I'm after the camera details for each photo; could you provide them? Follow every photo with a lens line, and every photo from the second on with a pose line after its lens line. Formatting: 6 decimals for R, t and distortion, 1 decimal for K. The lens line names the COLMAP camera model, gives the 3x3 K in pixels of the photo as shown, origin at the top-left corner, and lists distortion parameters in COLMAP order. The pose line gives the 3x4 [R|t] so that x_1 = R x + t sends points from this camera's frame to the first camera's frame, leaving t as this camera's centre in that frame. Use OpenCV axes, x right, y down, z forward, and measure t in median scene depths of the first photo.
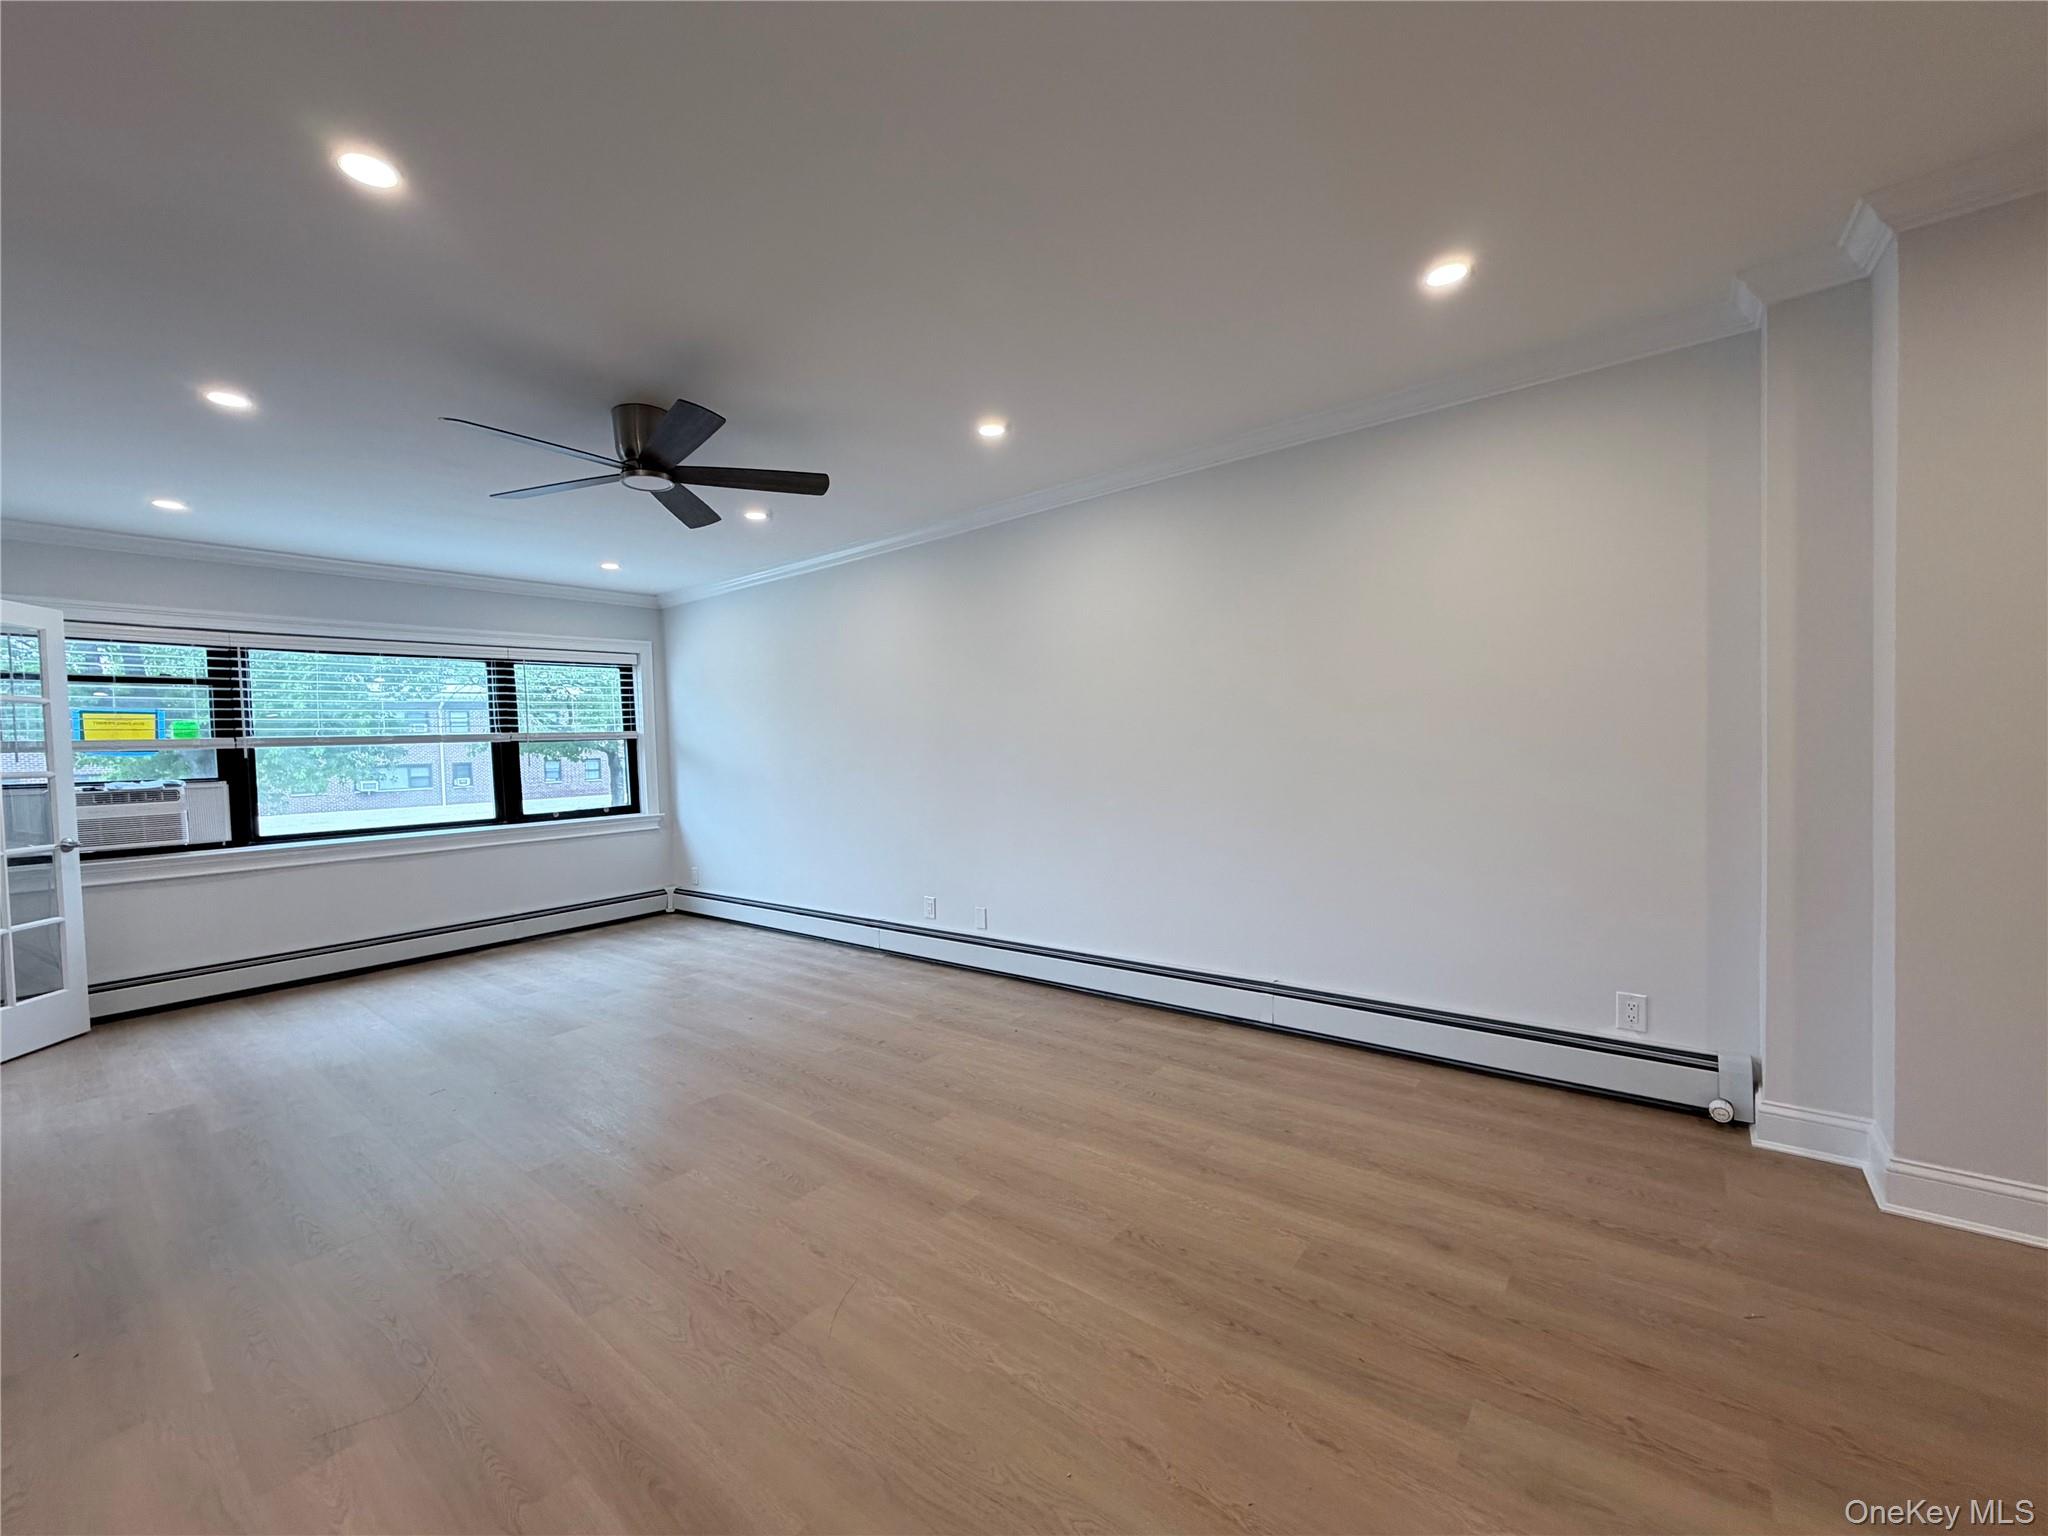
lens RADIAL K [[815.0, 0, 1017.4], [0, 815.0, 769.9], [0, 0, 1]] dist [-0.001841, -0.000201]
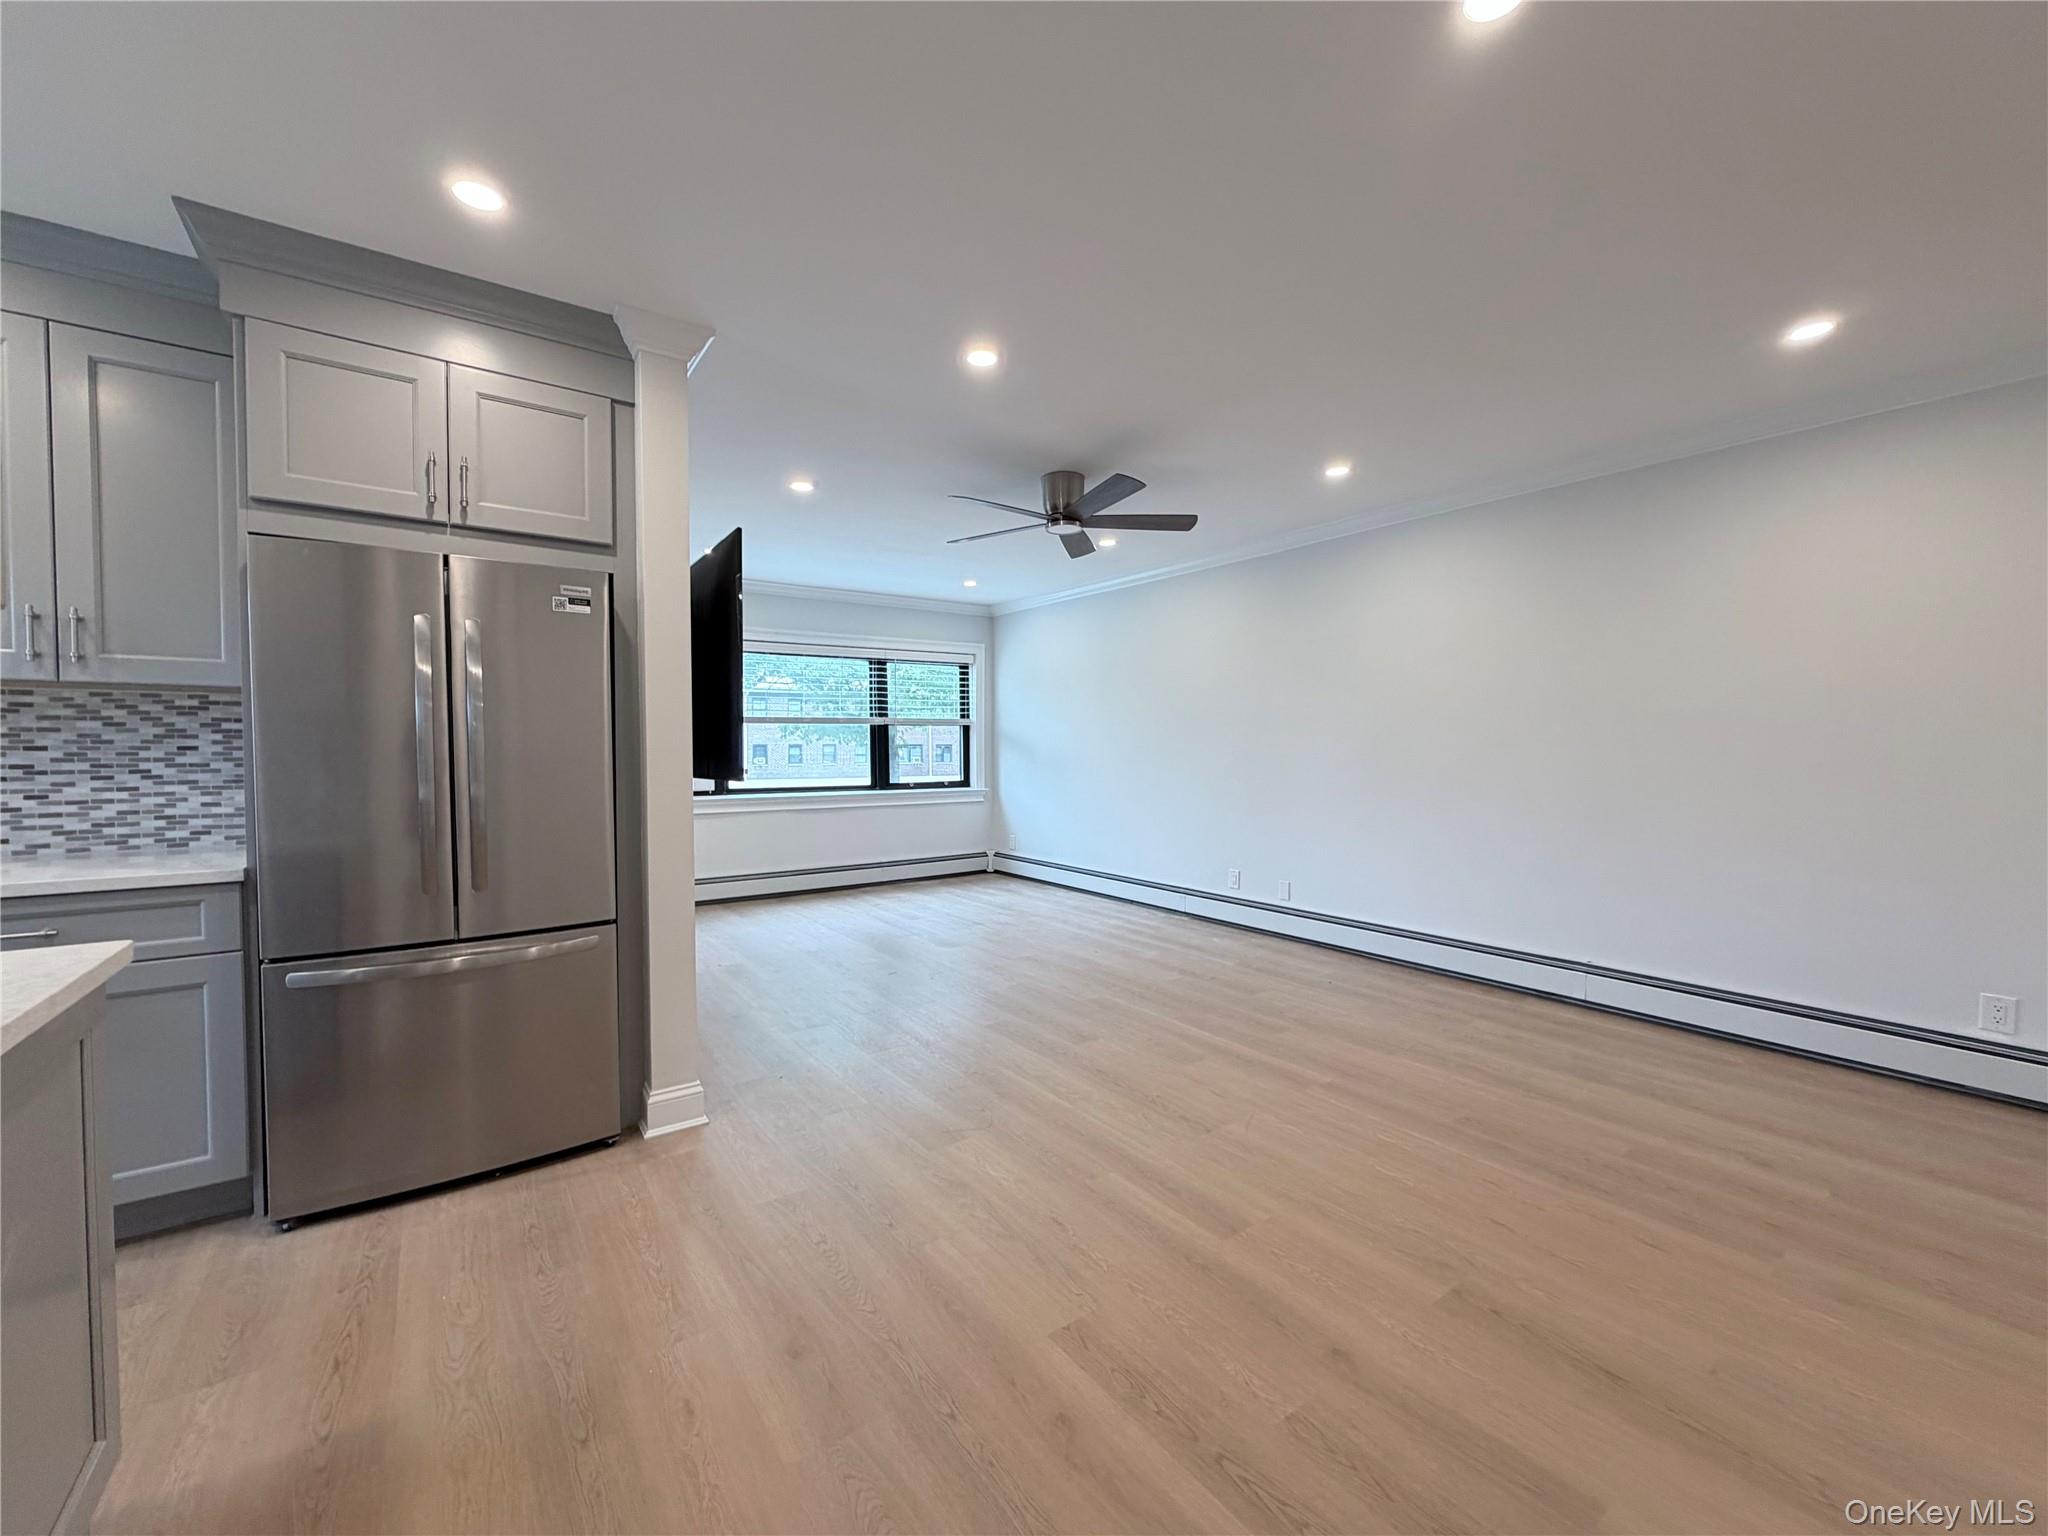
lens RADIAL K [[817.8, 0, 1017.3], [0, 817.8, 769.9], [0, 0, 1]] dist [-0.001287, 0.000316]
pose [[0.961205, 0.041616, -0.272679, -0.108594], [-0.040567, 0.999132, 0.009487, 0.020414], [0.272837, 0.001943, 0.962058, -0.215866]]
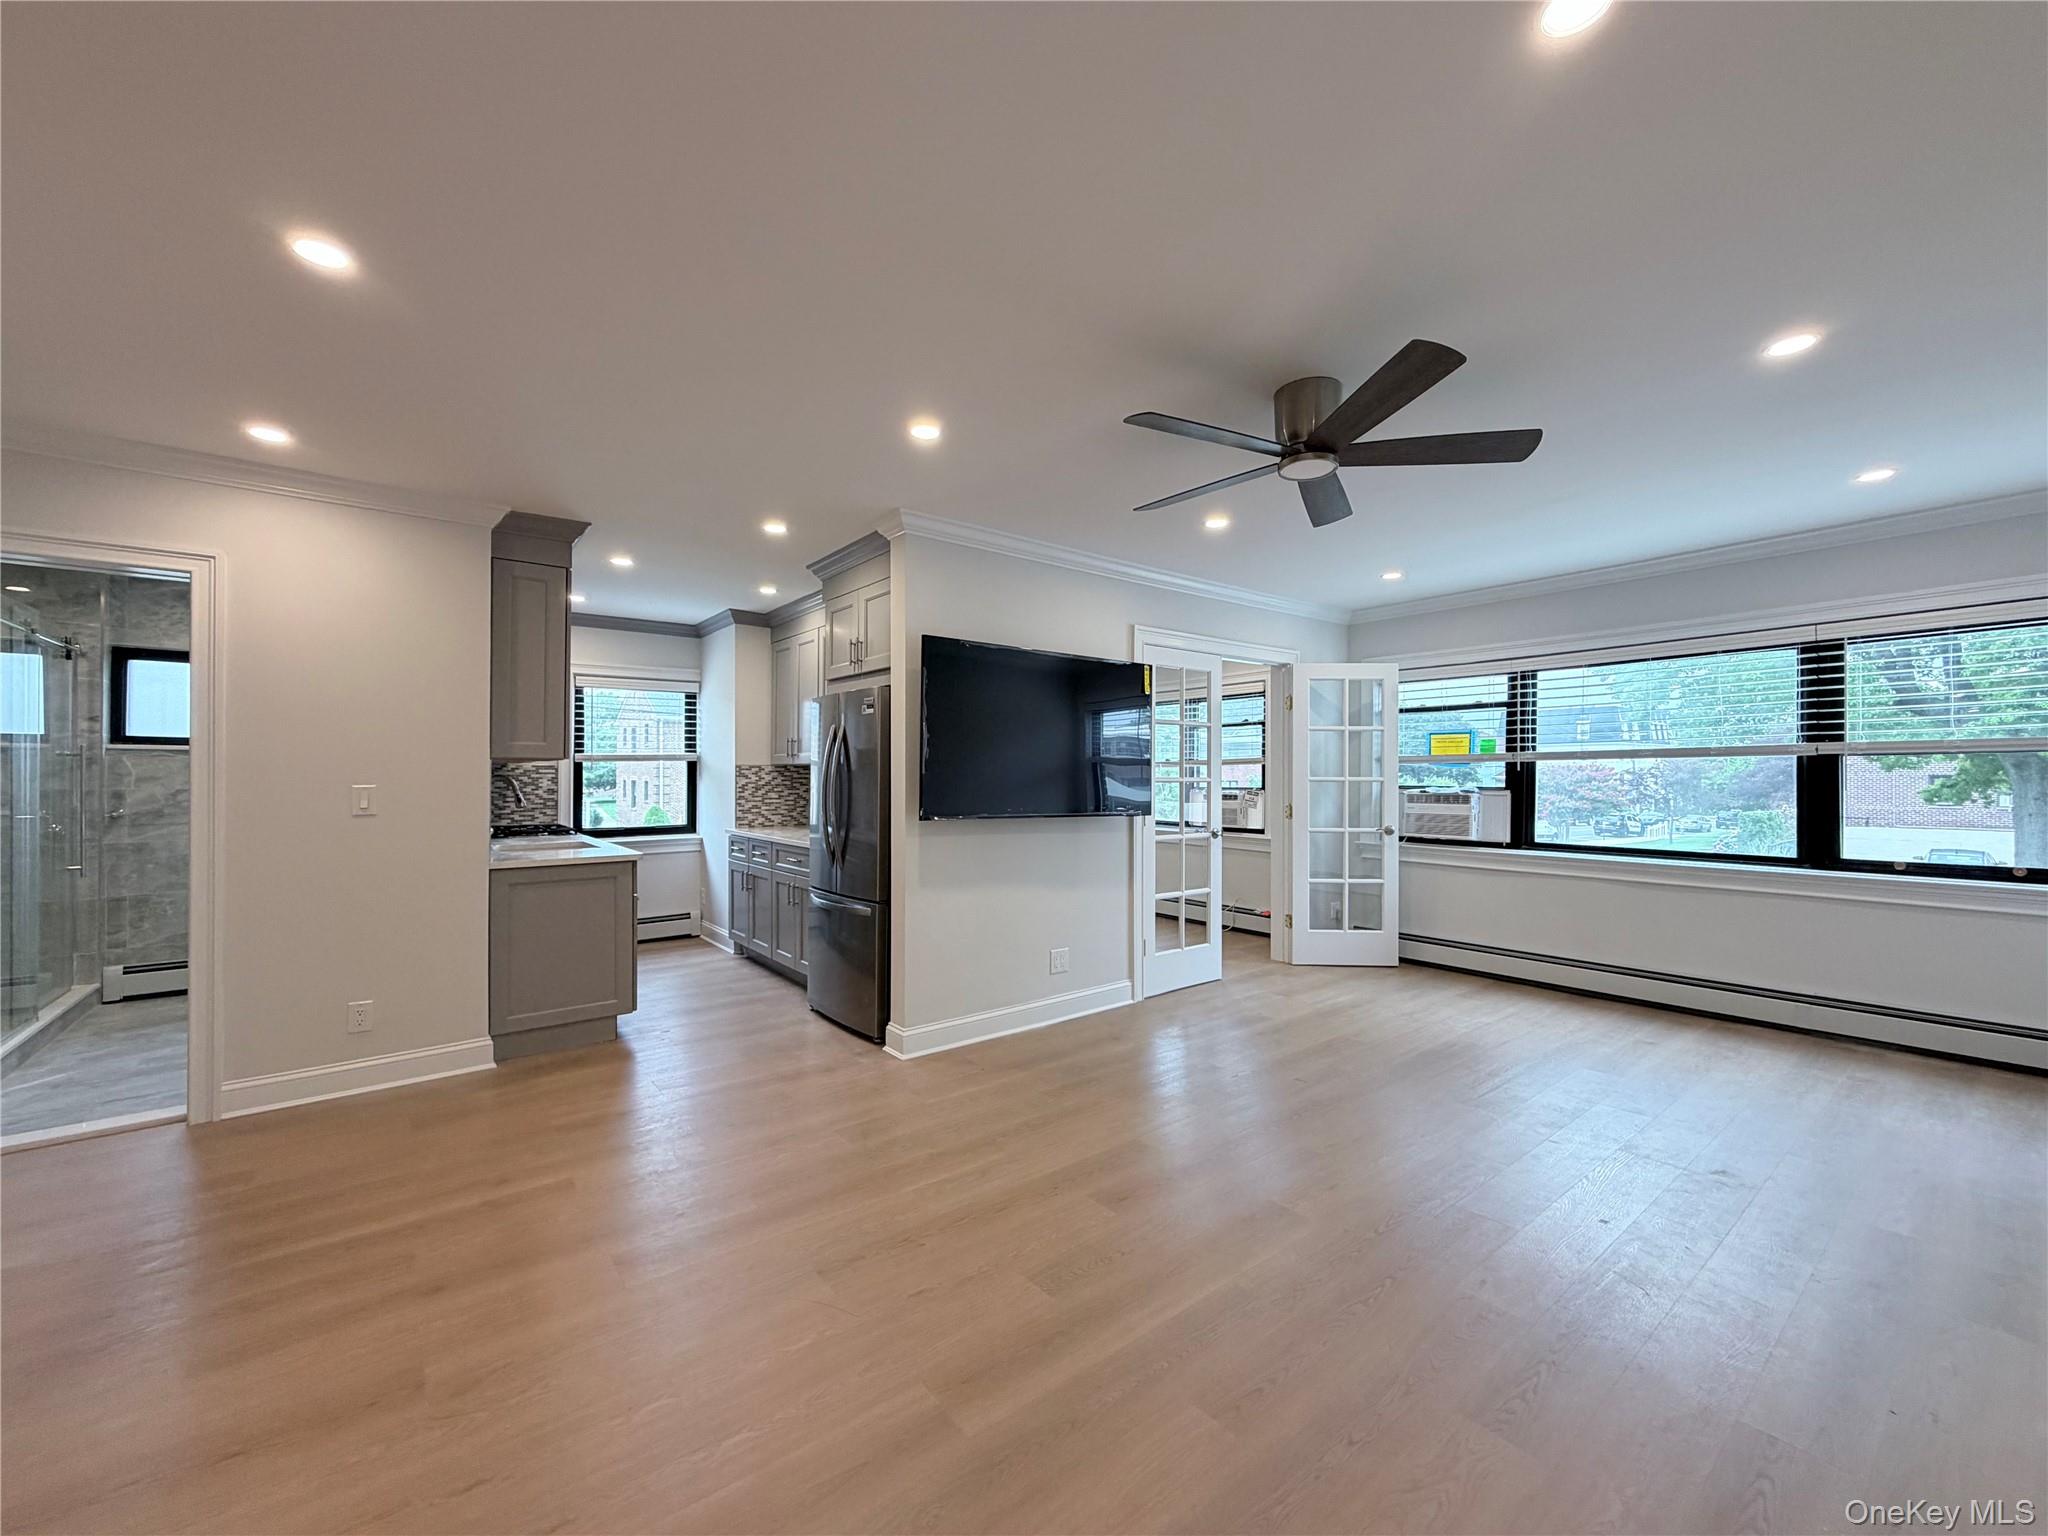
lens RADIAL K [[817.8, 0, 1017.3], [0, 817.8, 769.9], [0, 0, 1]] dist [-0.001287, 0.000316]
pose [[-0.232466, 0.024507, -0.972296, 0.340709], [-0.021994, 0.999294, 0.030447, -0.038767], [0.972356, 0.028462, -0.231763, 0.662974]]
